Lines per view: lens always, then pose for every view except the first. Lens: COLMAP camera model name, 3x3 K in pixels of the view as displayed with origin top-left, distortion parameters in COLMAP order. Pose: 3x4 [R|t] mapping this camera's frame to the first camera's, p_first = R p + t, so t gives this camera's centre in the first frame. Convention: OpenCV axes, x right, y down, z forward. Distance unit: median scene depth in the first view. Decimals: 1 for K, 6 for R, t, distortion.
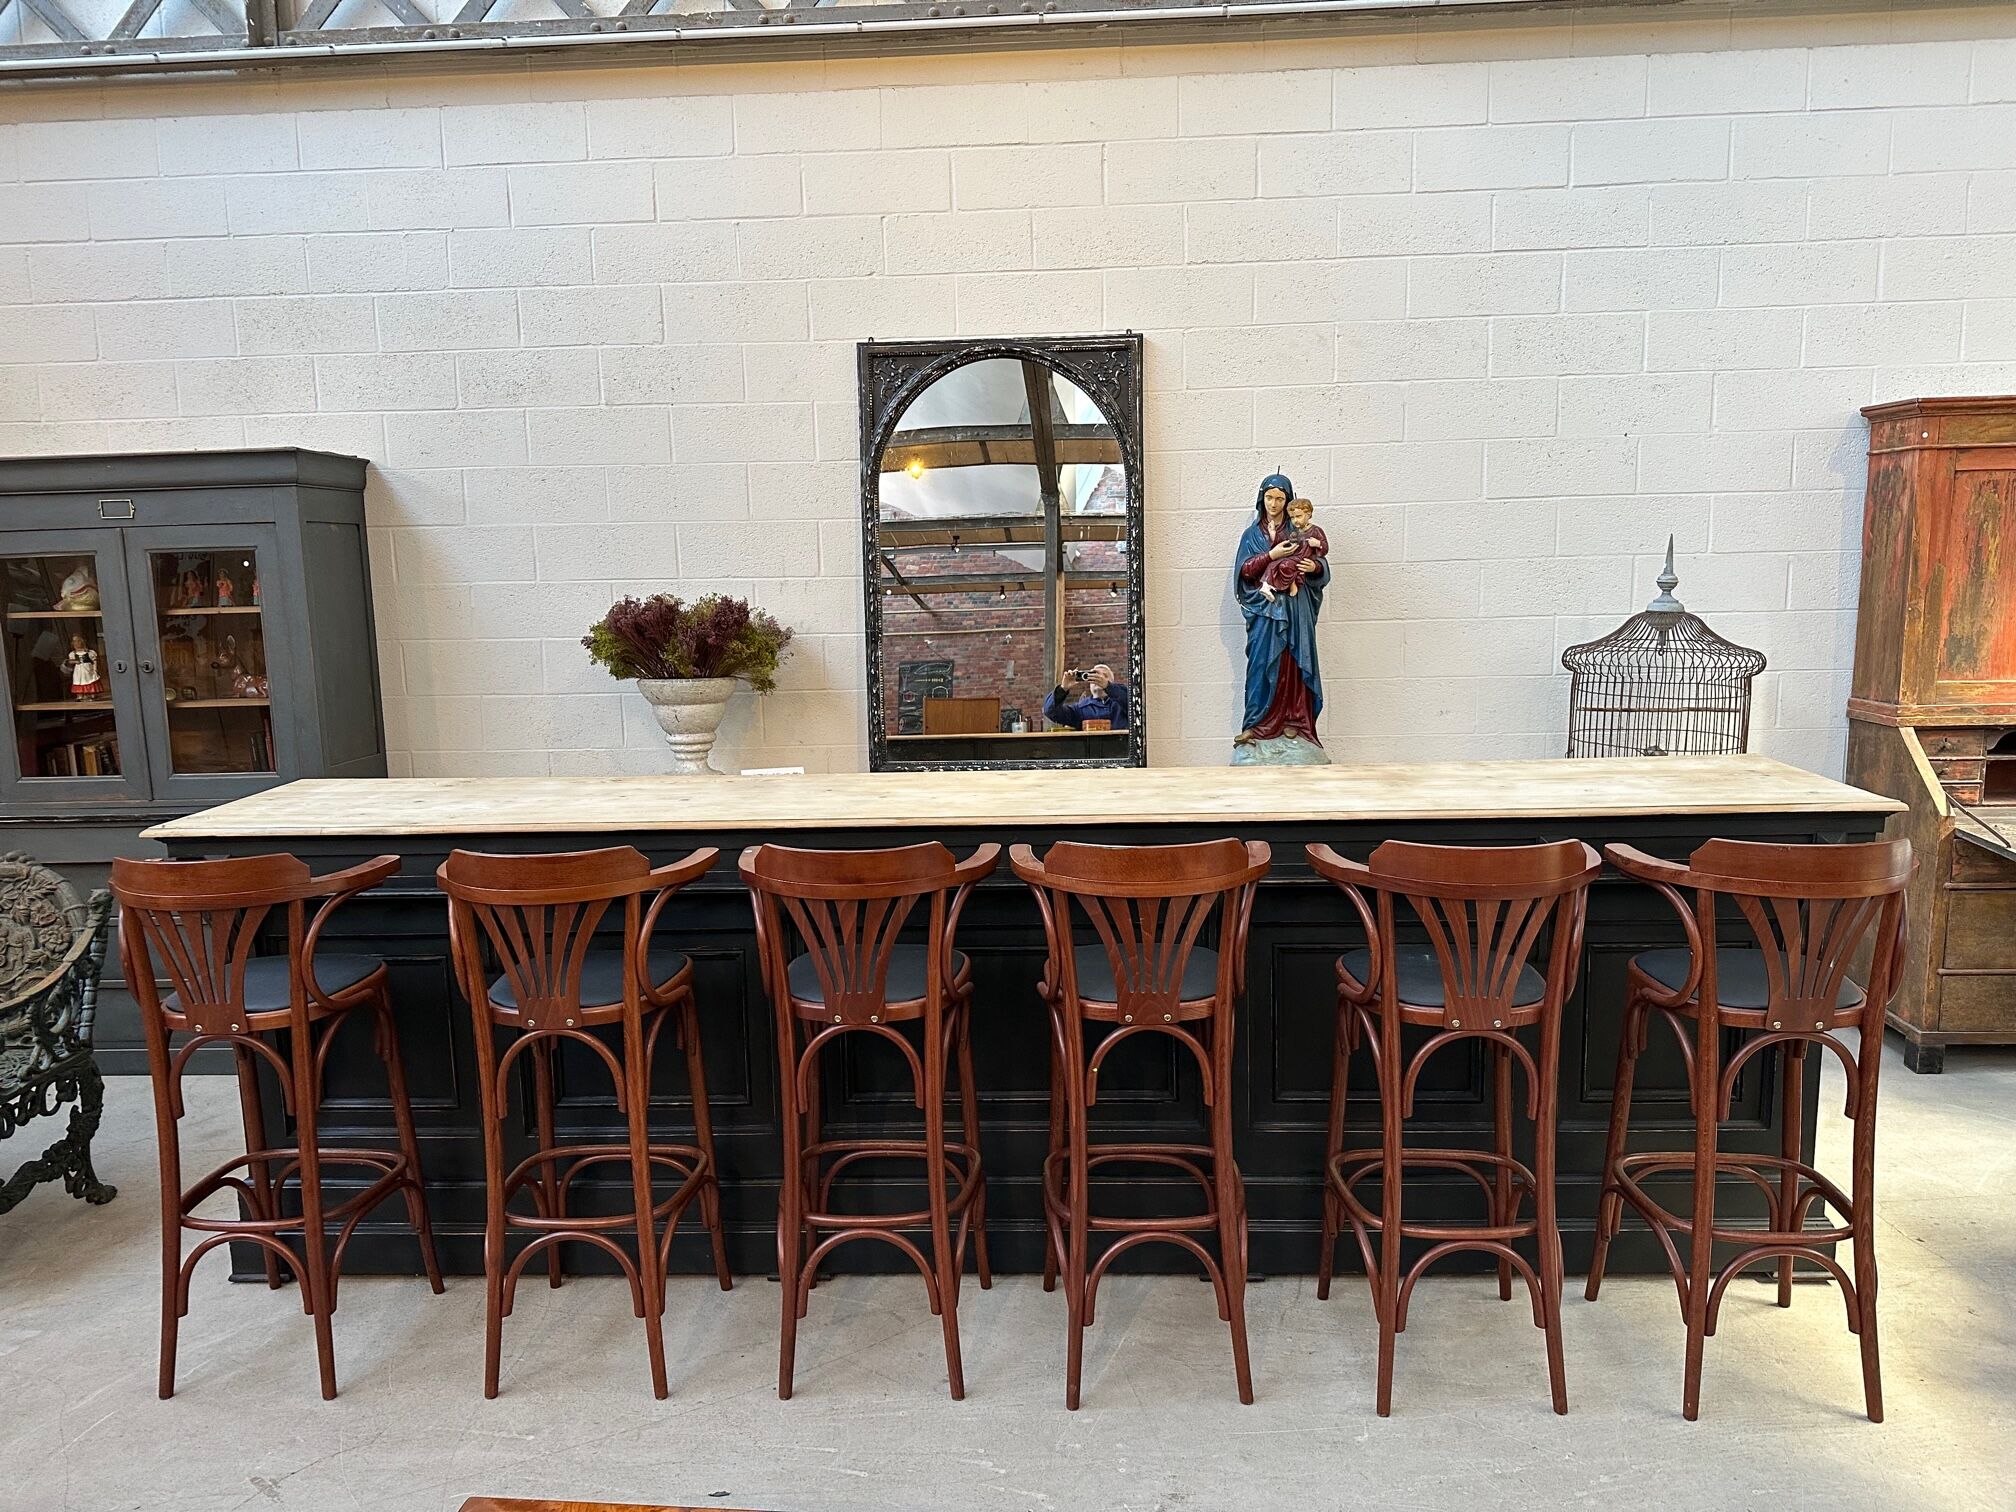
lens RADIAL K [[1413.4, 0, 1006.1], [0, 1413.4, 770.2], [0, 0, 1]] dist [0.018026, -0.035537]
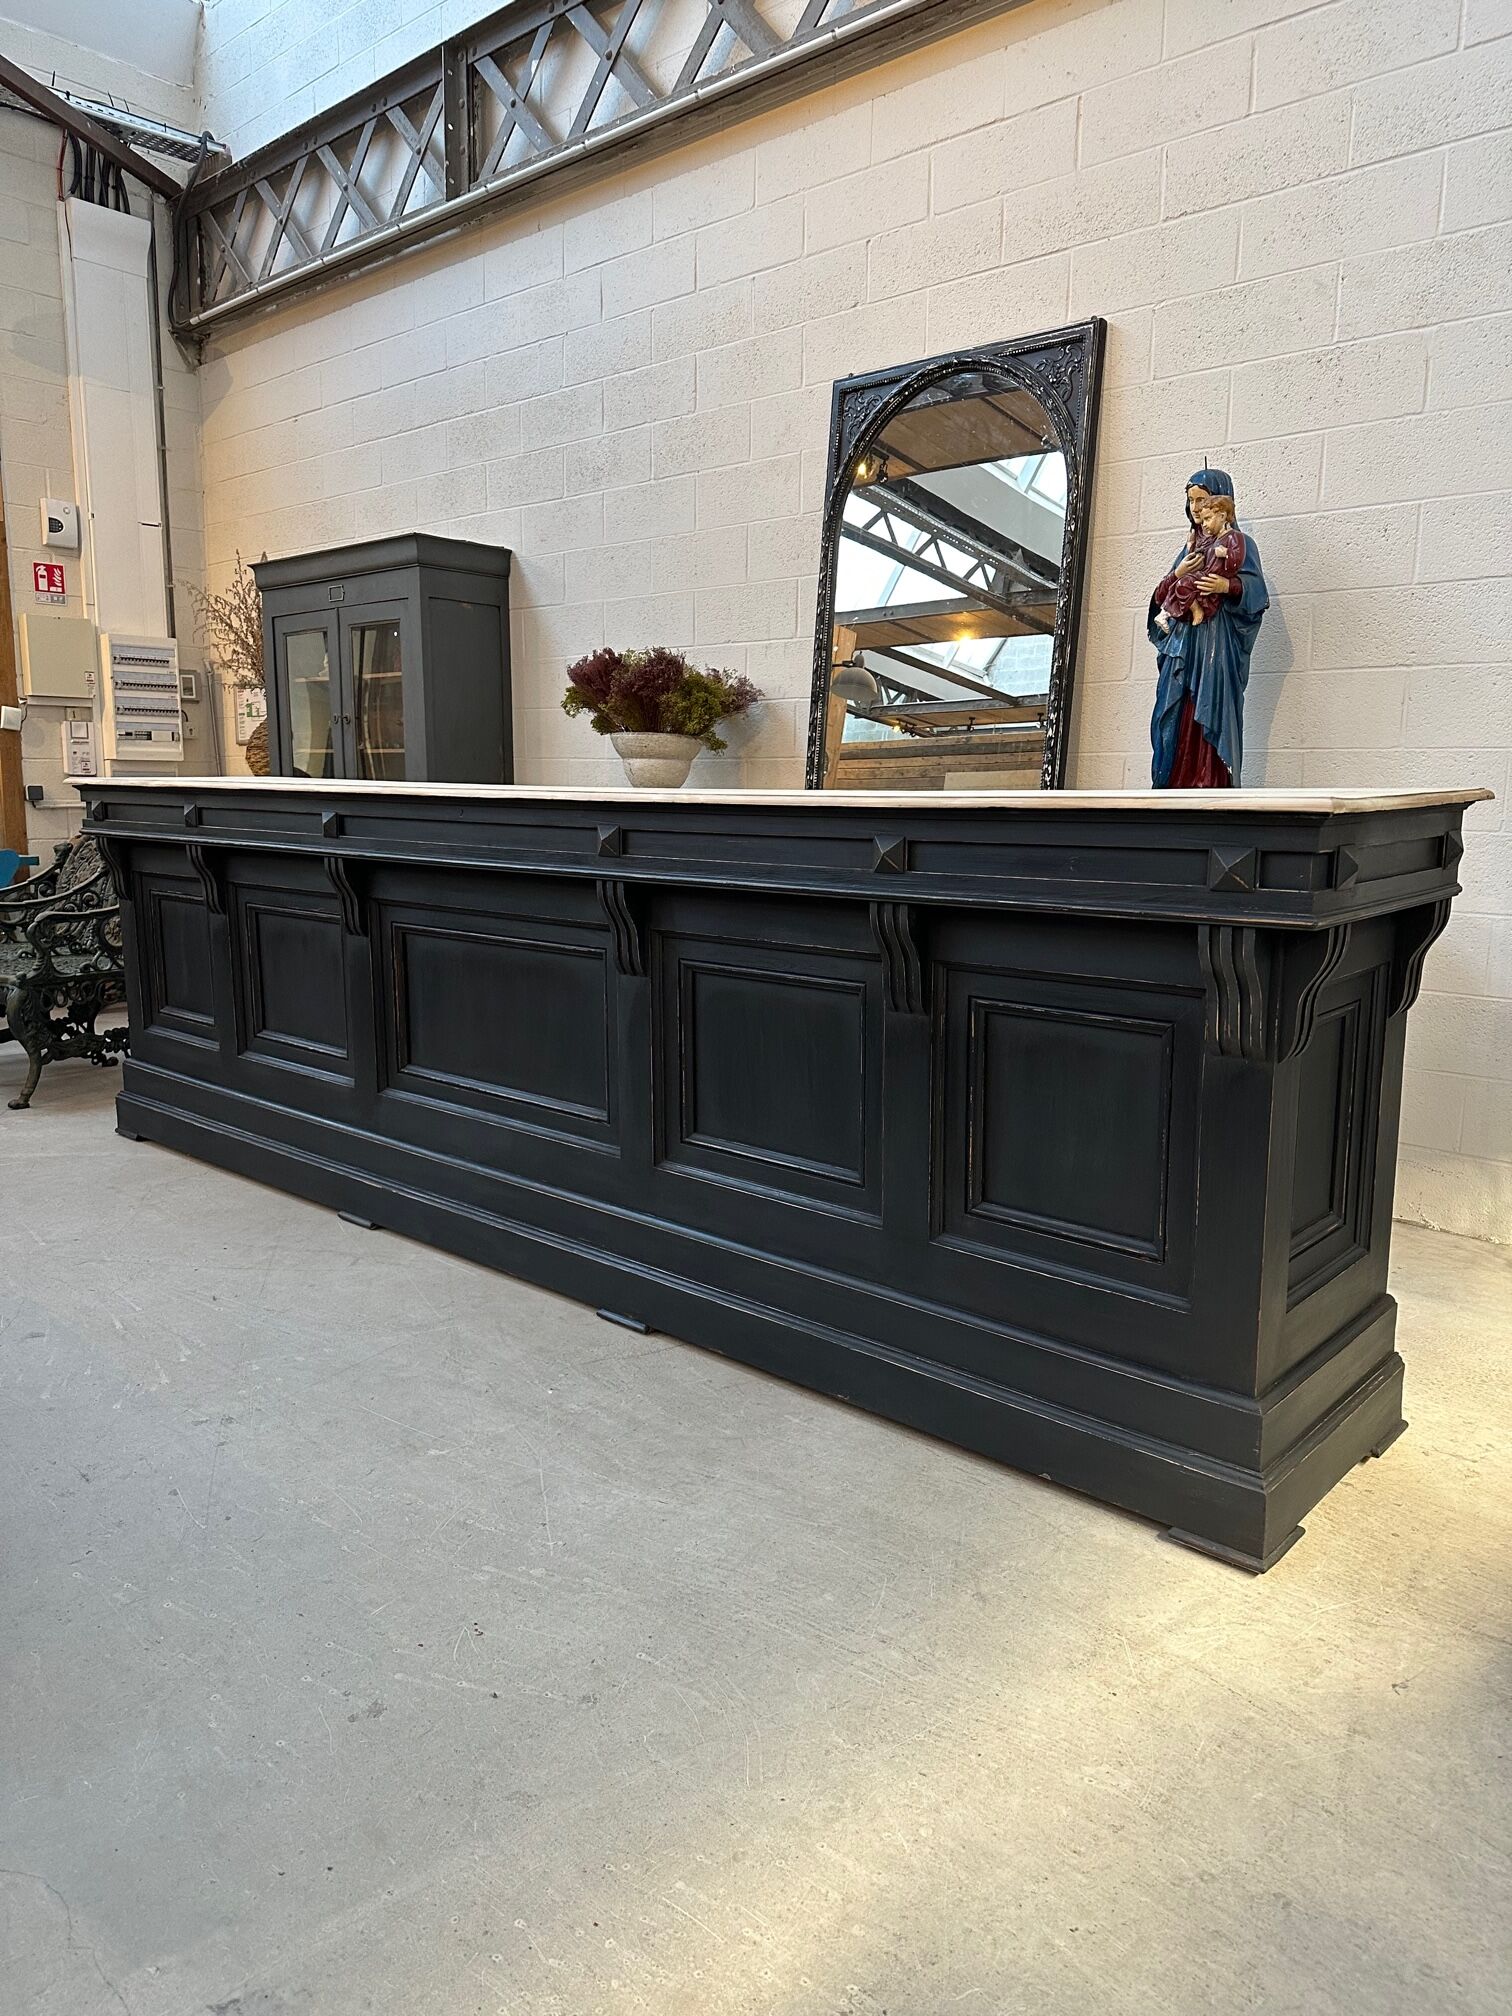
lens RADIAL K [[1413.4, 0, 771.6], [0, 1413.4, 1028.2], [0, 0, 1]] dist [0.018026, -0.035537]
pose [[0.768700, 0.137890, -0.624569, 0.531907], [-0.122152, 0.990161, 0.068263, 0.069699], [0.627837, 0.023818, 0.777981, 0.250666]]
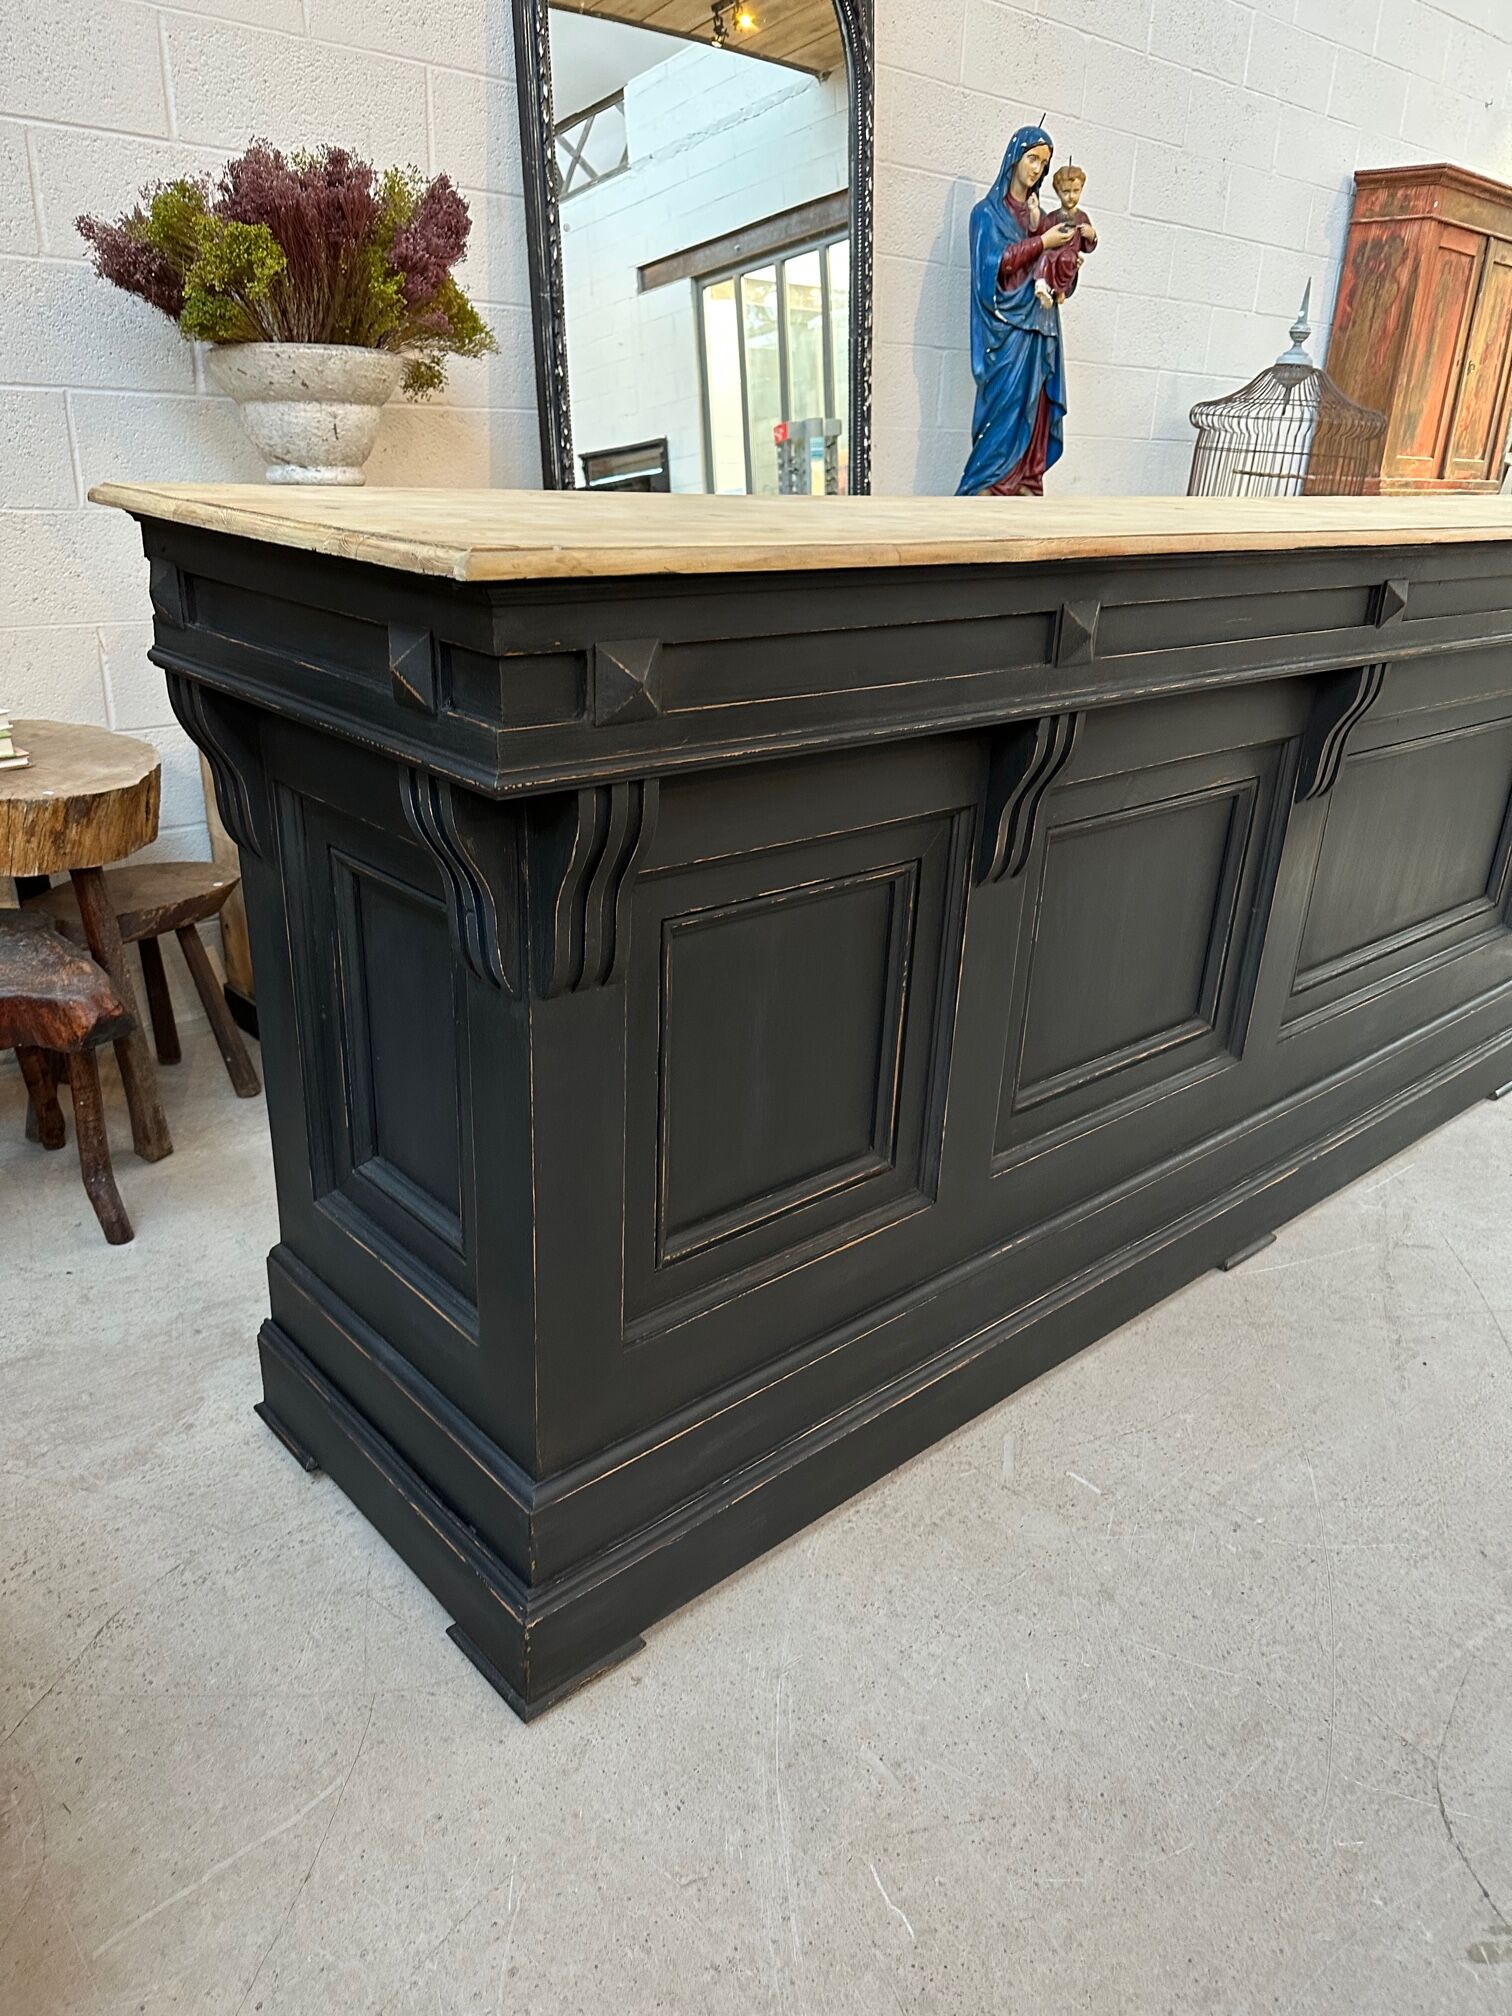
lens RADIAL K [[1413.4, 0, 748.1], [0, 1413.4, 1010.4], [0, 0, 1]] dist [0.018026, -0.035537]
pose [[0.710518, -0.217299, 0.669288, -0.520551], [0.036749, 0.961286, 0.273089, 0.032694], [-0.702719, -0.169439, 0.690996, 0.499685]]
